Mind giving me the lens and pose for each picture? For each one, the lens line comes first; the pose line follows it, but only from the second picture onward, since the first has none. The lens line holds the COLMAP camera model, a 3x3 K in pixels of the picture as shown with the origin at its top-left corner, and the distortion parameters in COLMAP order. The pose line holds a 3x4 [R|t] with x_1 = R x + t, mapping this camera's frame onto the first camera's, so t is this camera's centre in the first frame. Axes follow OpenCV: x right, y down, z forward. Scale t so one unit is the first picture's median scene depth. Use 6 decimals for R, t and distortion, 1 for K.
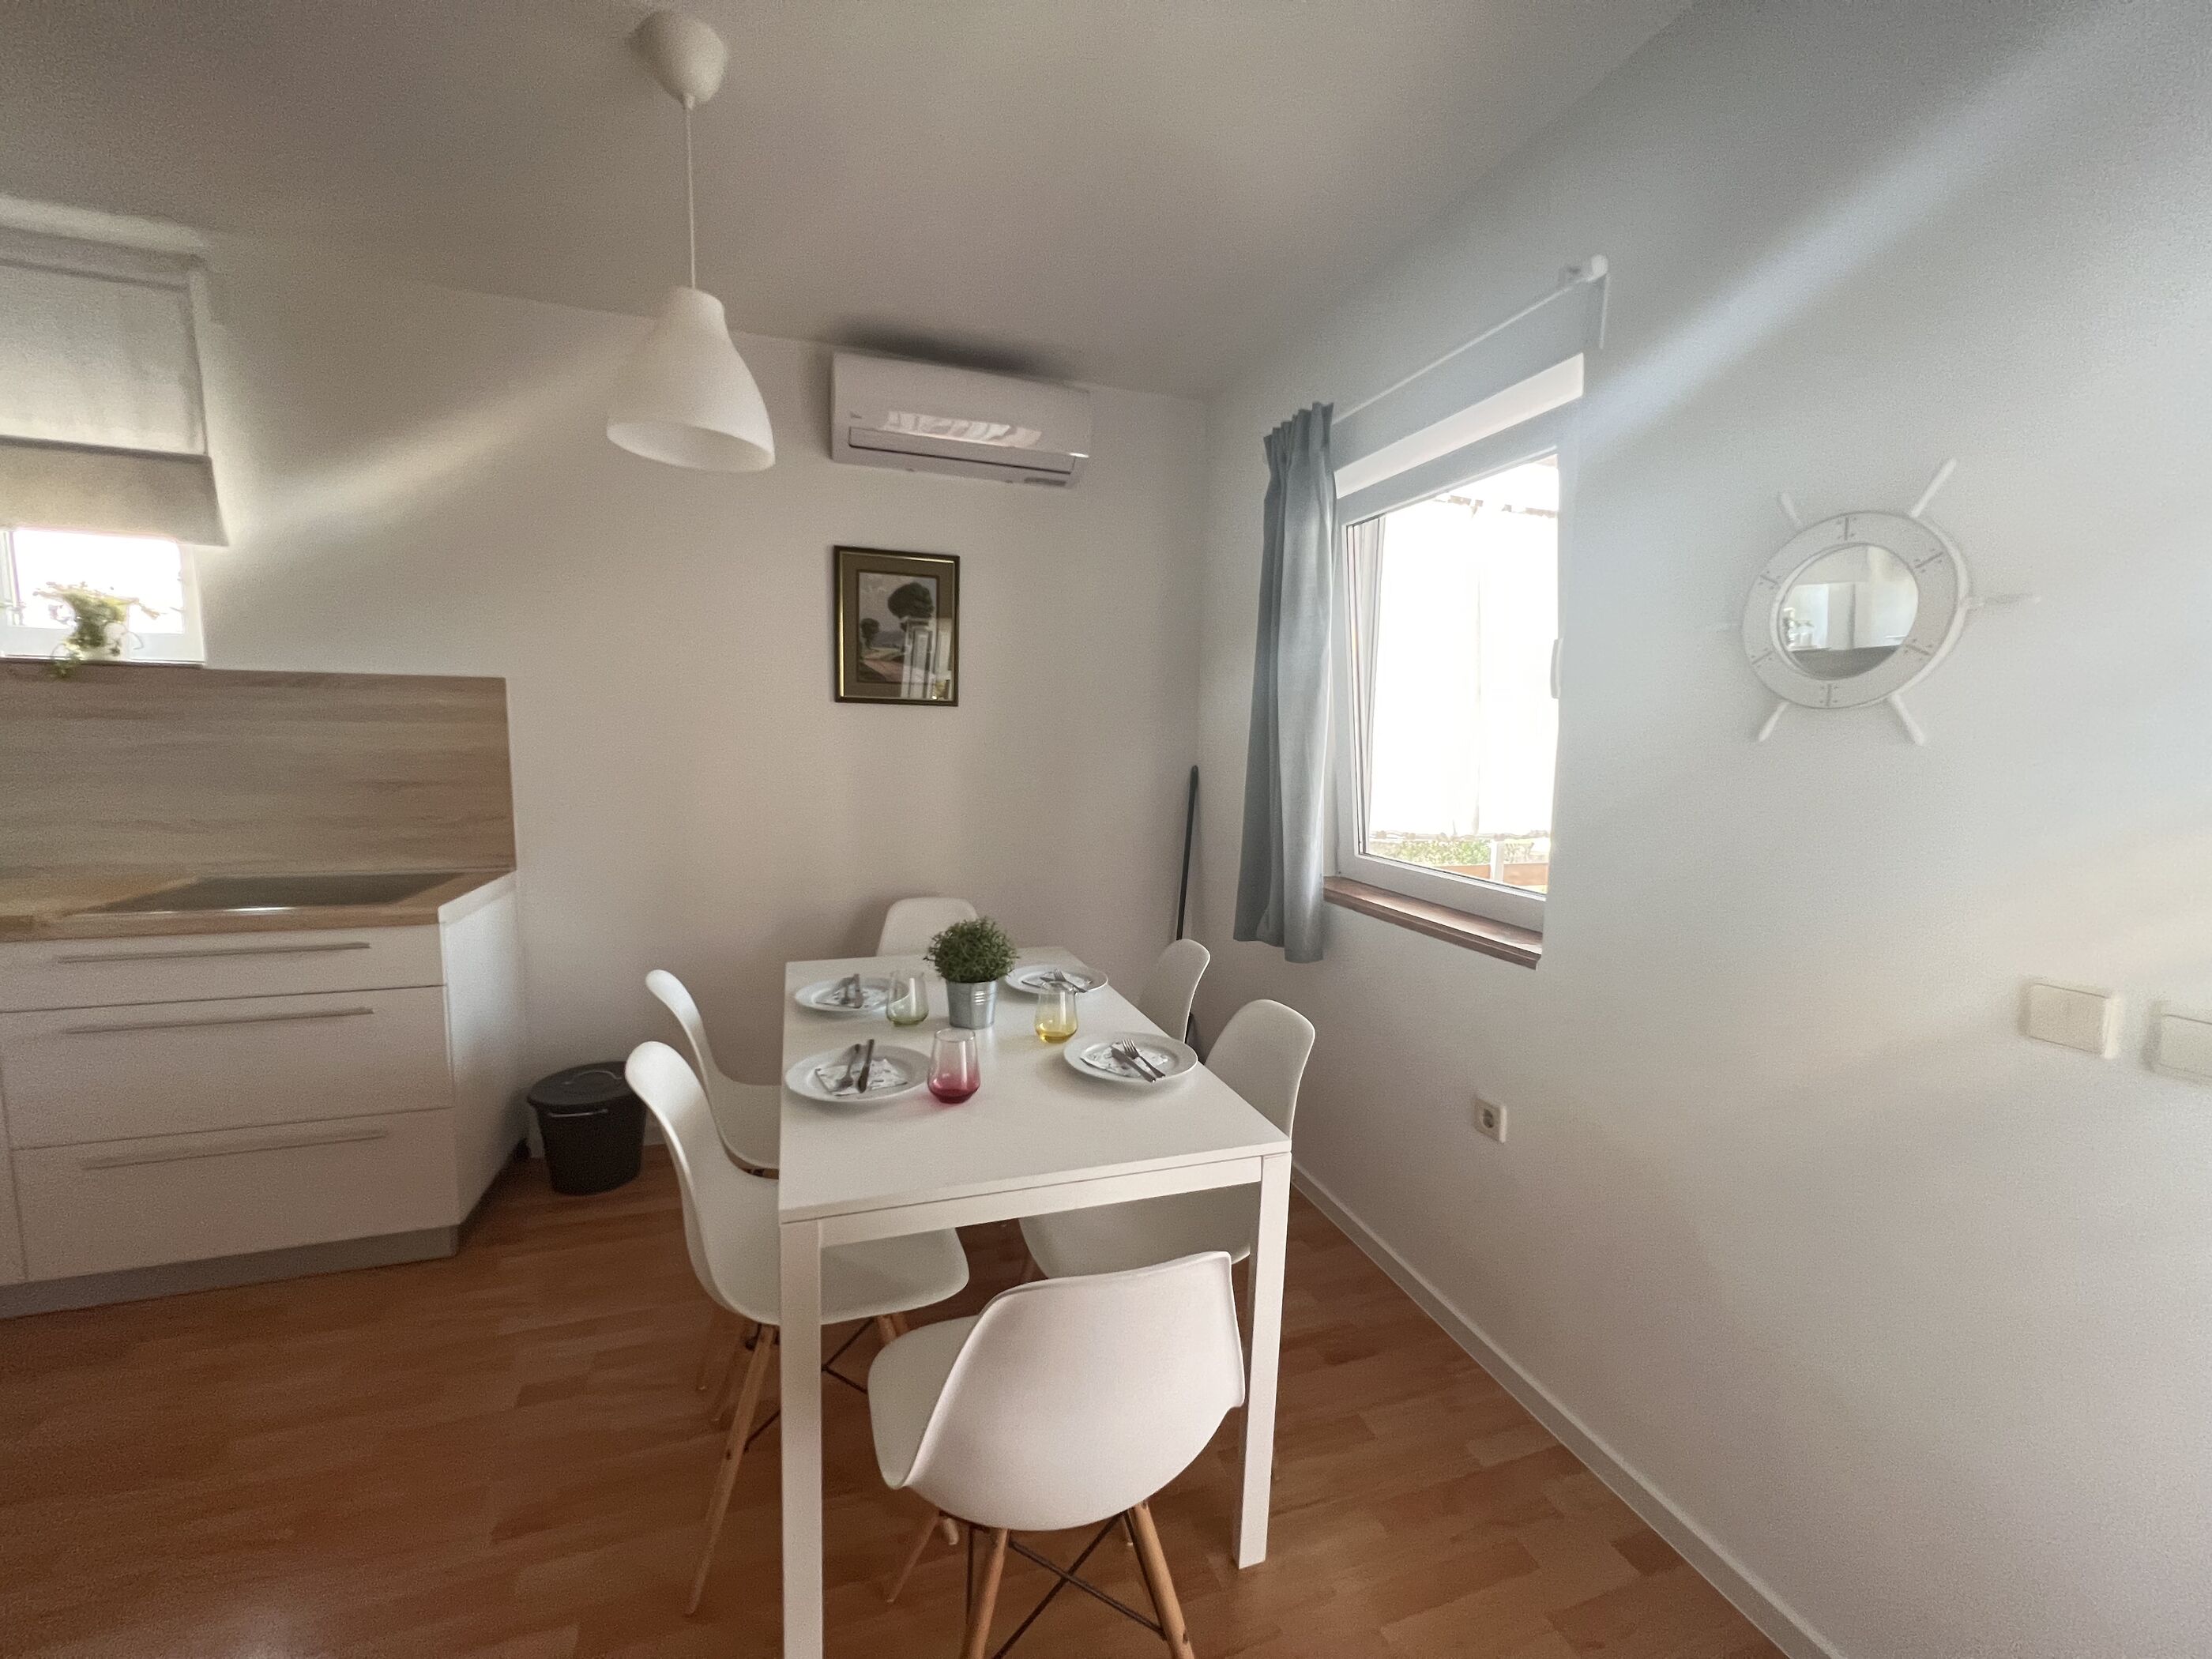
lens RADIAL K [[878.4, 0, 1106.0], [0, 878.4, 829.5], [0, 0, 1]] dist [0.000543, 0.000044]
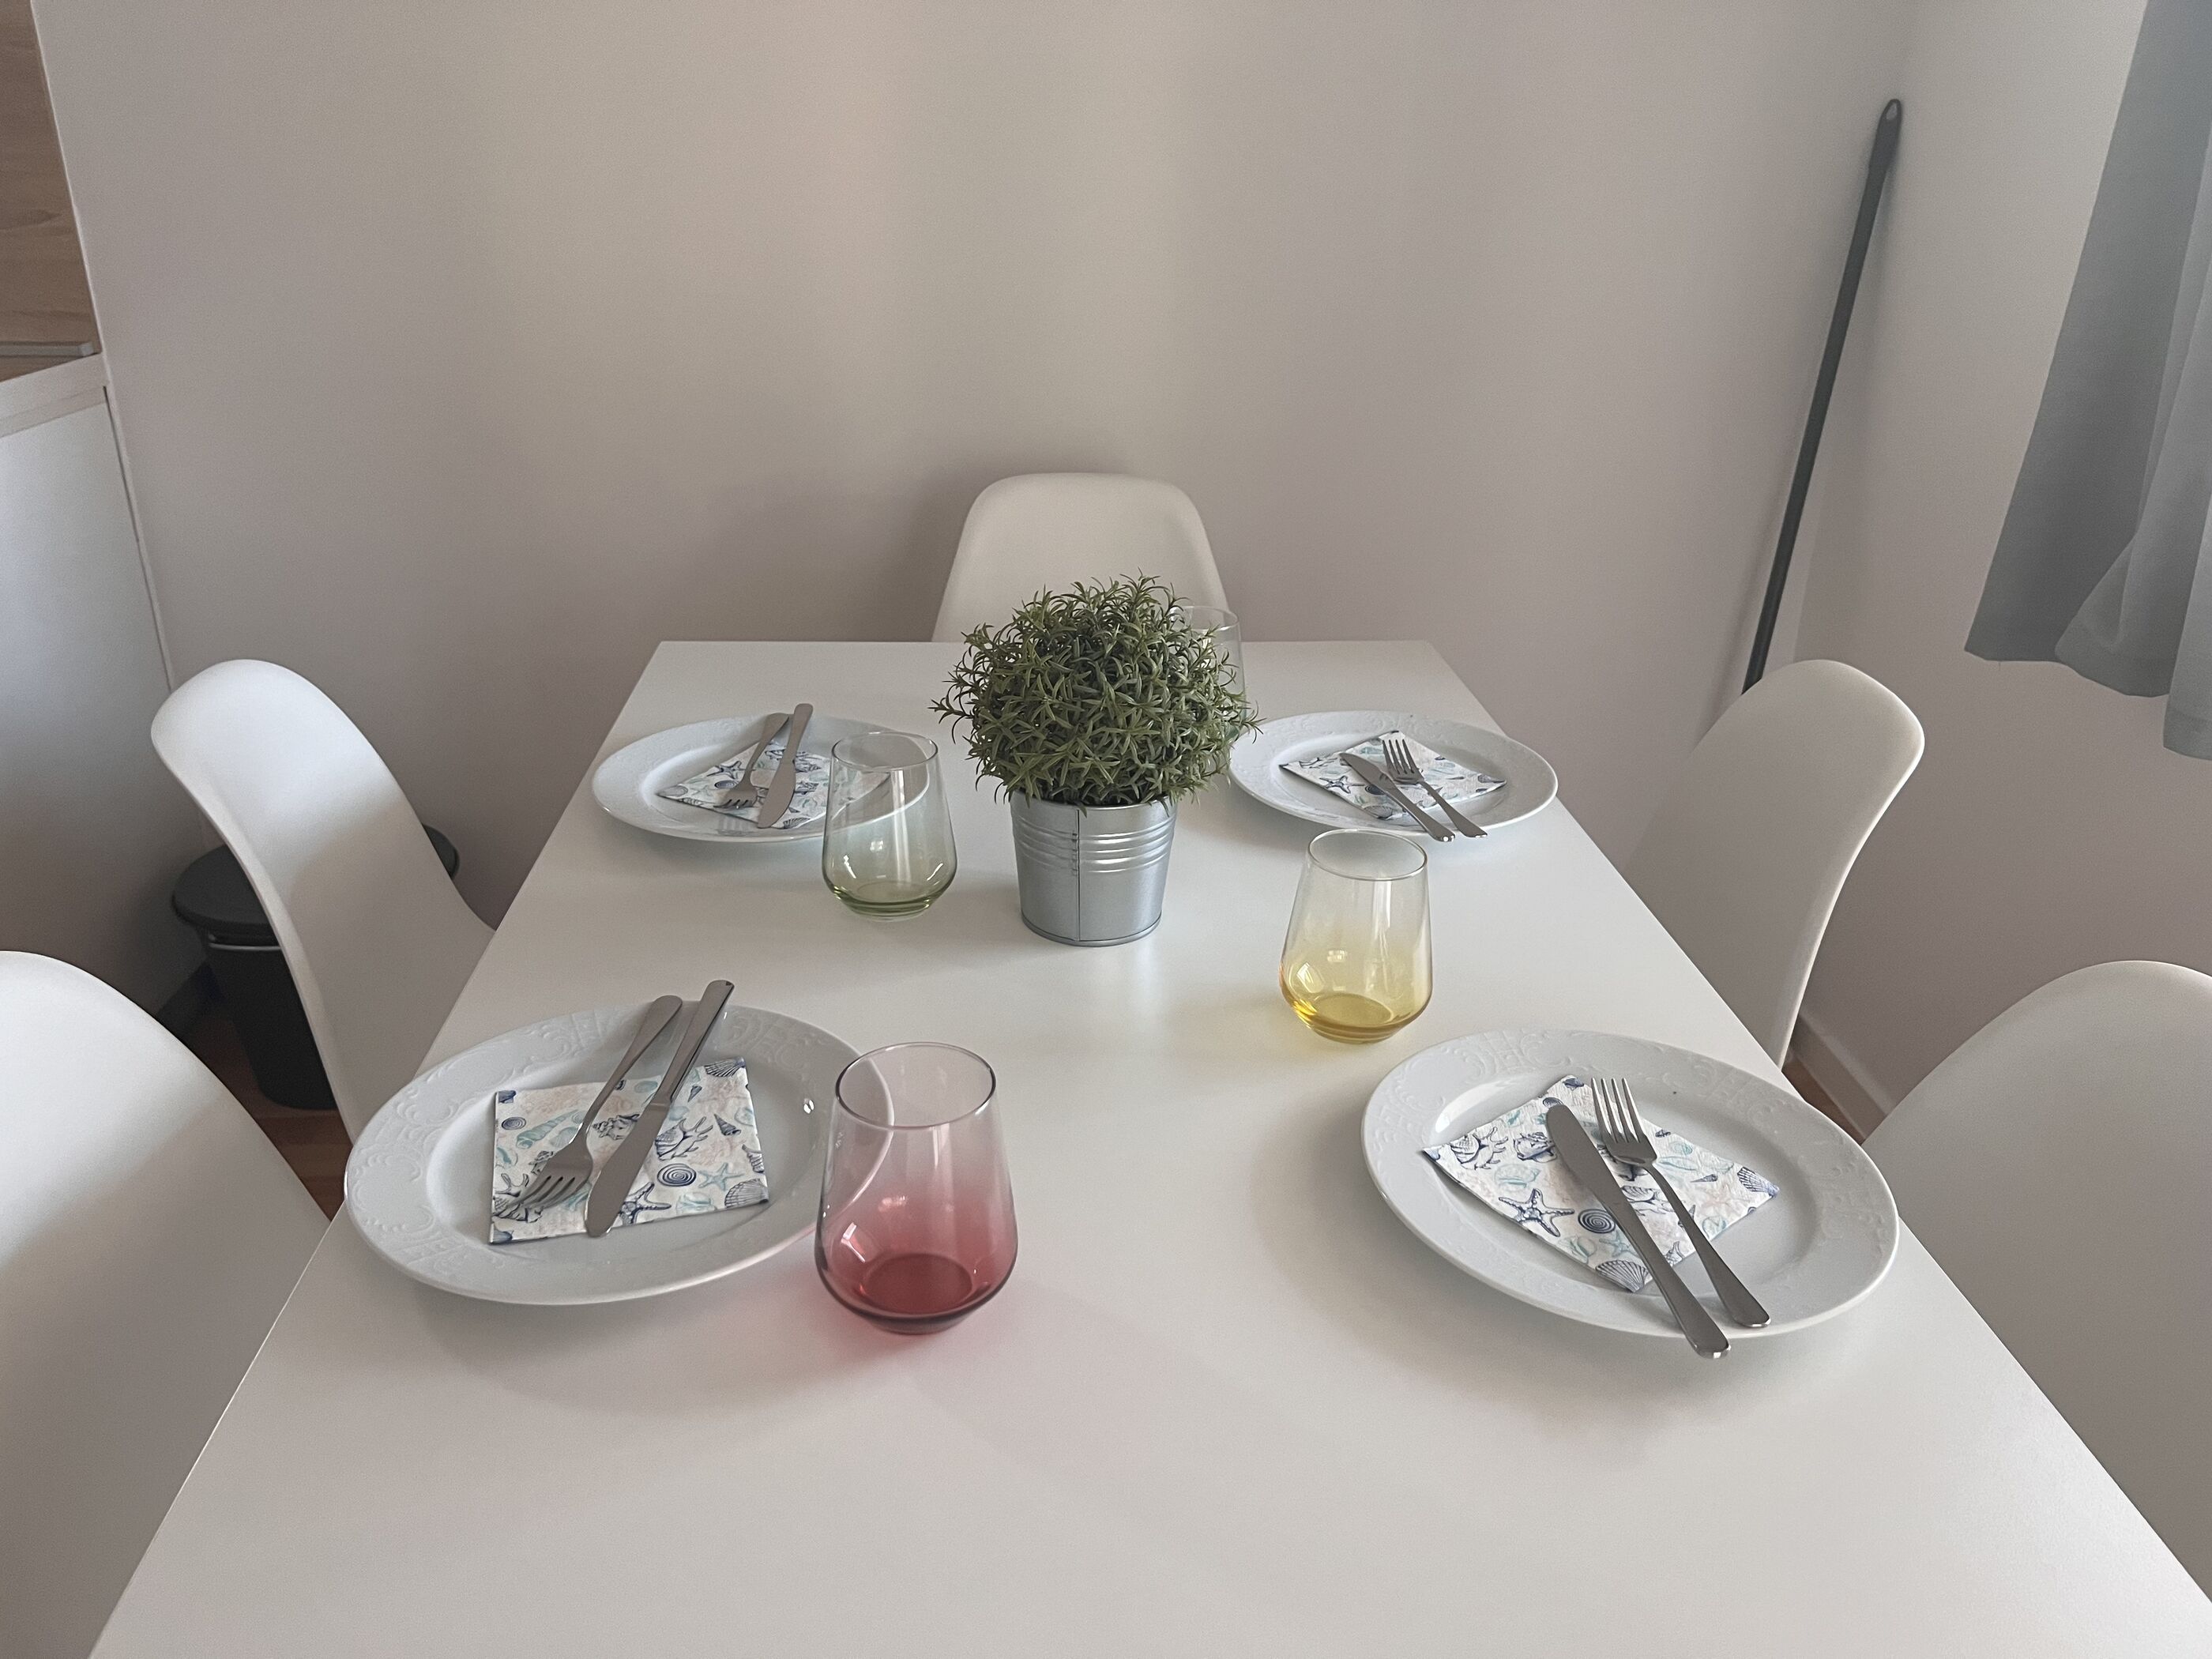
lens RADIAL K [[1441.8, 0, 1106.0], [0, 1441.8, 829.5], [0, 0, 1]] dist [0.008109, 0.003551]
pose [[0.957055, 0.115488, -0.265909, -0.014737], [-0.021308, 0.942769, 0.332766, 0.020769], [0.289121, -0.312810, 0.904743, 0.554109]]
